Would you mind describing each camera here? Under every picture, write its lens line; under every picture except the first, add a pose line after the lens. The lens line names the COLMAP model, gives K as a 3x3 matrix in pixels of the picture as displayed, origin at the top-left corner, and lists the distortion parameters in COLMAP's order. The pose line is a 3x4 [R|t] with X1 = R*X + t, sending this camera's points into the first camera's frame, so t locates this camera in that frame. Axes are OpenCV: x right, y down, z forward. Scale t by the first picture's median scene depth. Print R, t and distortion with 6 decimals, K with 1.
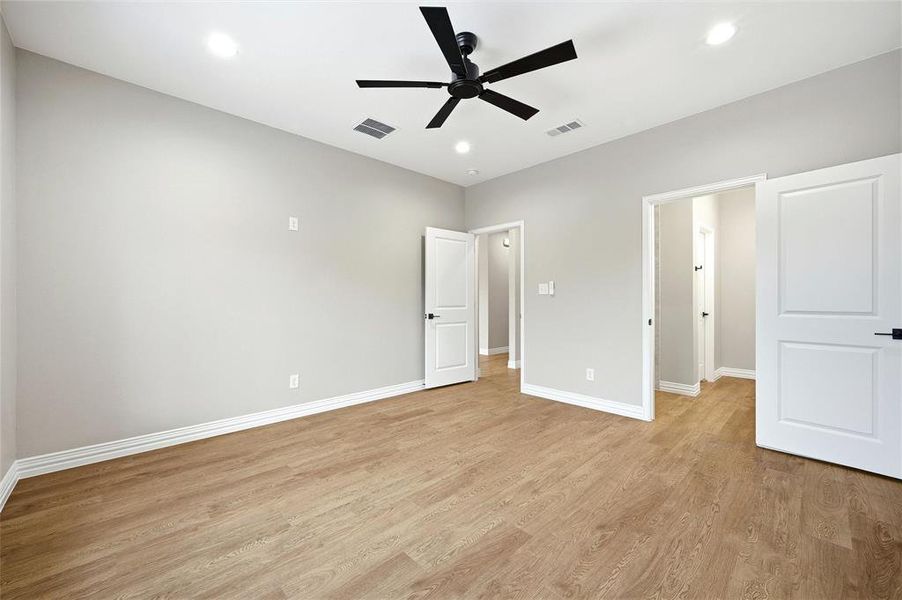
lens RADIAL K [[358.6, 0, 451.0], [0, 358.6, 300.0], [0, 0, 1]] dist [0.000649, 0.000047]
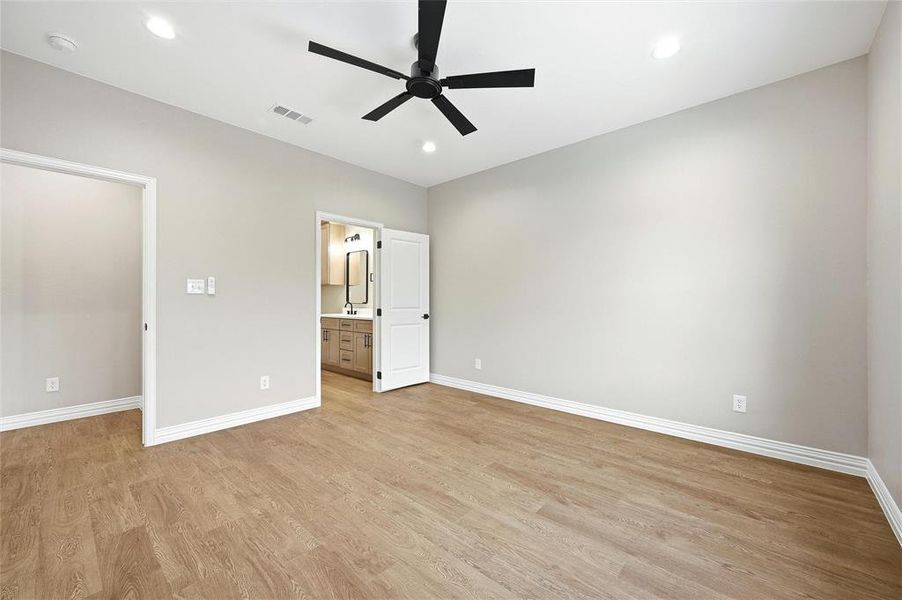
lens RADIAL K [[356.1, 0, 452.2], [0, 356.1, 302.0], [0, 0, 1]] dist [-0.000714, -0.000081]
pose [[-0.081300, -0.003274, 0.996684, -0.872332], [0.001094, 0.999994, 0.003374, -0.001249], [-0.996689, 0.001364, -0.081296, 0.931148]]
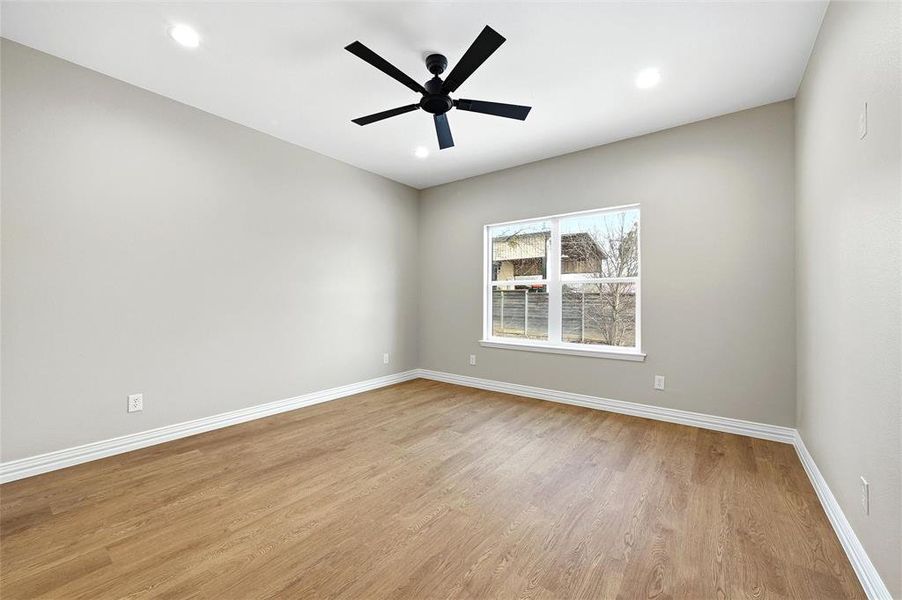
lens RADIAL K [[356.1, 0, 452.2], [0, 356.1, 302.0], [0, 0, 1]] dist [-0.000714, -0.000081]
pose [[-0.986086, -0.000033, -0.166233, 0.156856], [-0.001637, 0.999953, 0.009513, -0.002232], [0.166225, 0.009653, -0.986041, 1.912402]]
